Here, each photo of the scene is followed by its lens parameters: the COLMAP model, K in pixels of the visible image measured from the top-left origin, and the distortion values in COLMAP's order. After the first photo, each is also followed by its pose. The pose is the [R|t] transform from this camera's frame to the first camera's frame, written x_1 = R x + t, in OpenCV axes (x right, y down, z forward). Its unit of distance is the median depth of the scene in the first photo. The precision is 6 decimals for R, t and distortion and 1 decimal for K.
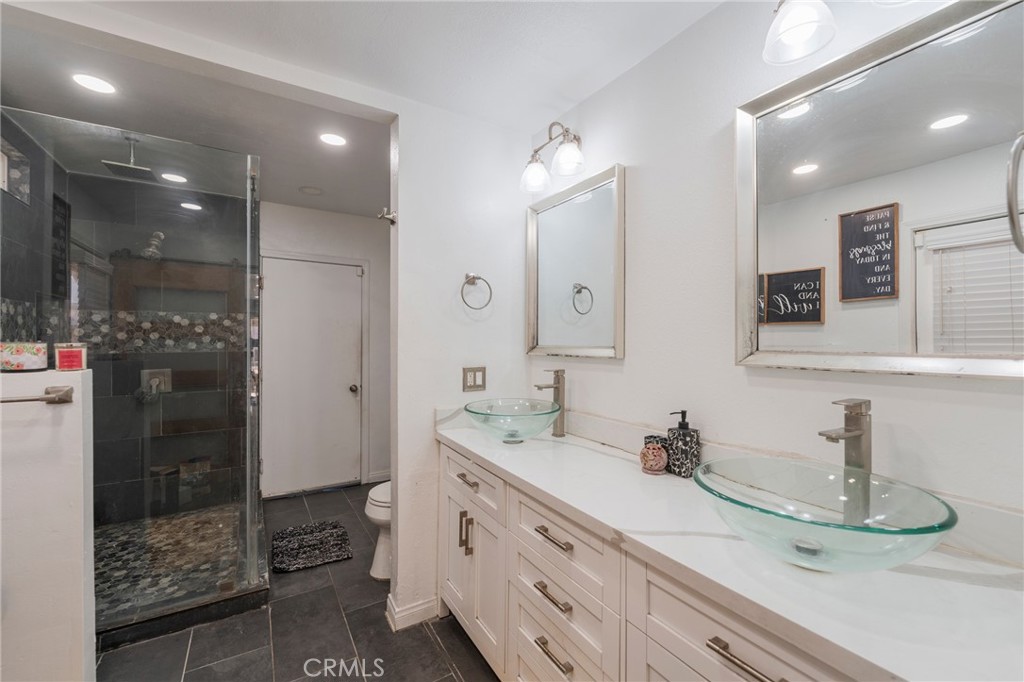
lens RADIAL K [[416.8, 0, 511.8], [0, 416.8, 336.7], [0, 0, 1]] dist [-0.000340, -0.001248]
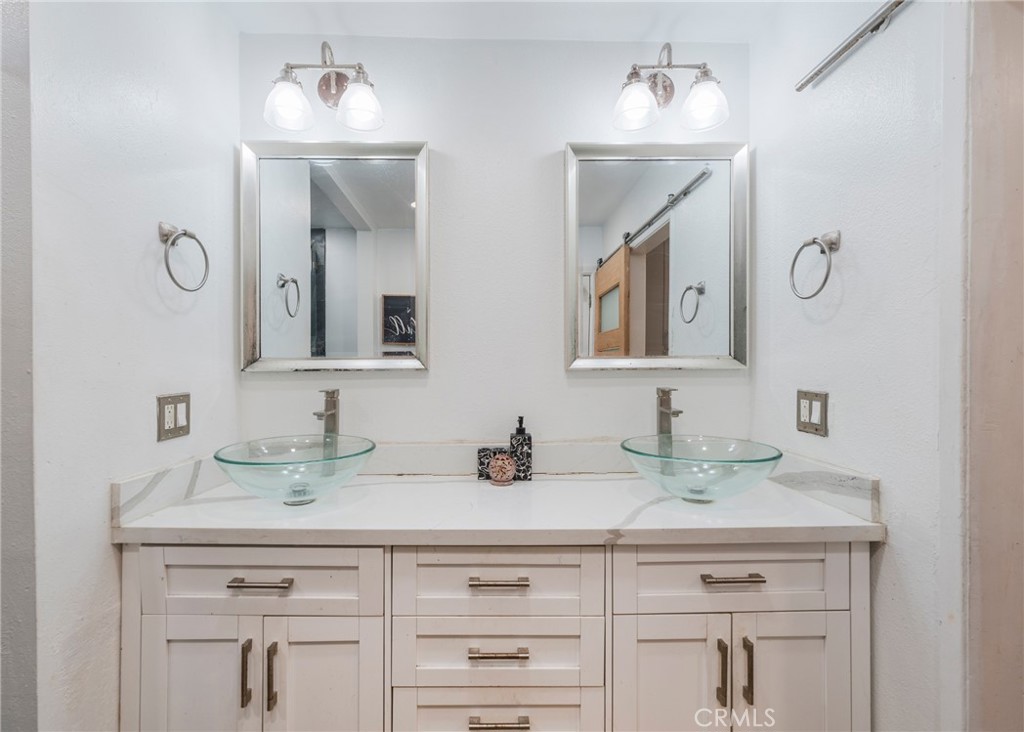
lens RADIAL K [[448.4, 0, 512.3], [0, 448.4, 366.7], [0, 0, 1]] dist [0.000117, -0.000242]
pose [[0.507270, -0.009147, 0.861738, -0.516720], [-0.000745, 0.999939, 0.011053, 0.039551], [-0.861787, -0.006249, 0.507232, 0.430112]]
